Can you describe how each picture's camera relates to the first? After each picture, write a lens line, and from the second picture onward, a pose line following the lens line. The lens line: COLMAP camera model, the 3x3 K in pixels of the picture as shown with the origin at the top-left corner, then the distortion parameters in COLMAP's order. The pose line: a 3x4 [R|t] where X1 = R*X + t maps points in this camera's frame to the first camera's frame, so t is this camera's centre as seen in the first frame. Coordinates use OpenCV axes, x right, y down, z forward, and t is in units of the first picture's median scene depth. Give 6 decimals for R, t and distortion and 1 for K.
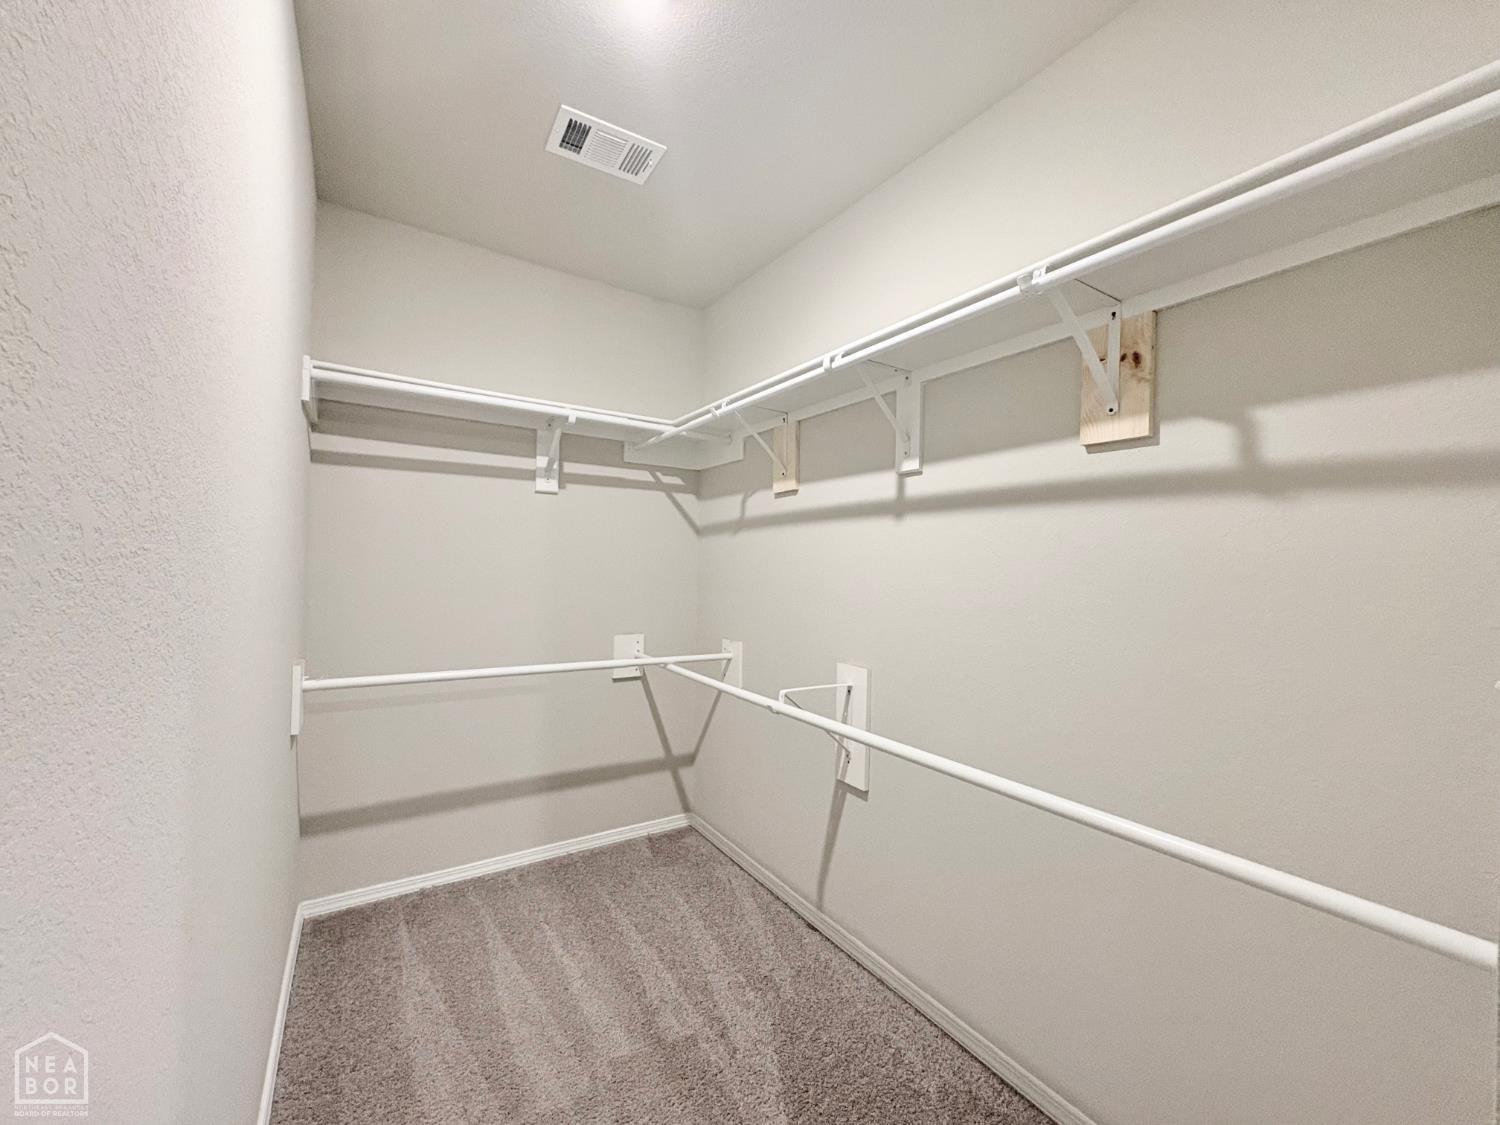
lens RADIAL K [[596.5, 0, 750.8], [0, 596.5, 563.9], [0, 0, 1]] dist [-0.000240, -0.000847]
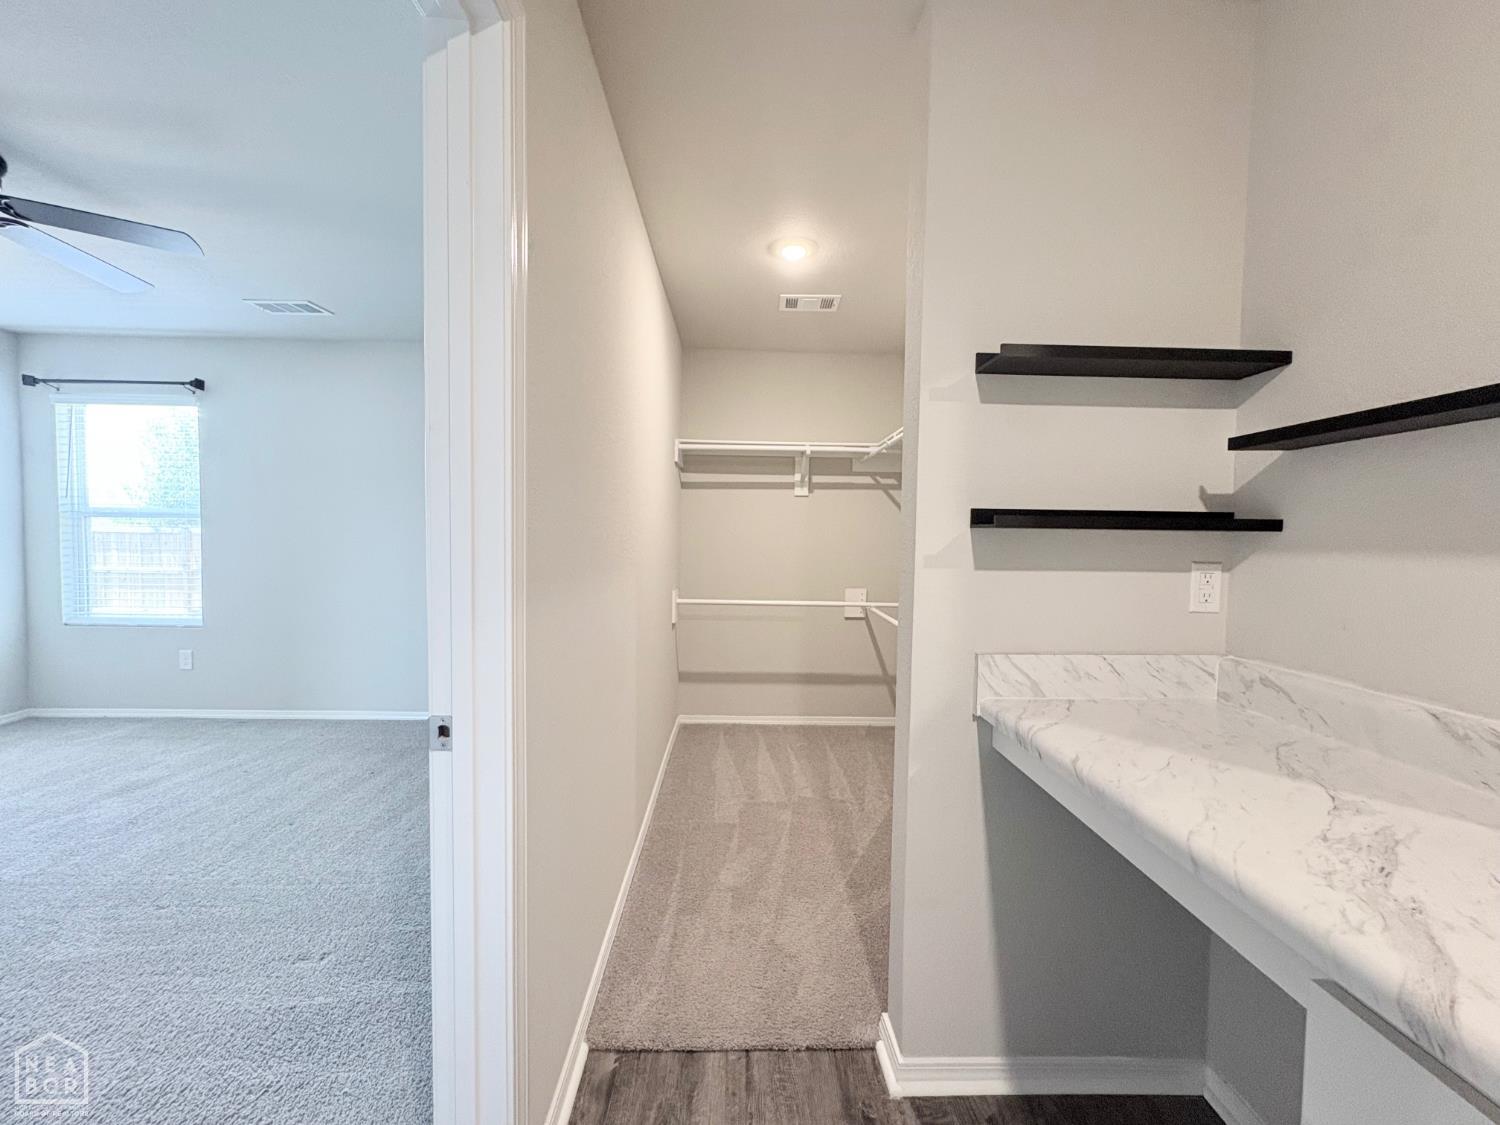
lens RADIAL K [[596.5, 0, 754.5], [0, 596.5, 563.8], [0, 0, 1]] dist [-0.000240, -0.000847]
pose [[0.850650, 0.014566, -0.525531, 0.405999], [0.005197, 0.999334, 0.036111, 0.002689], [0.525707, -0.033449, 0.850008, -0.440060]]
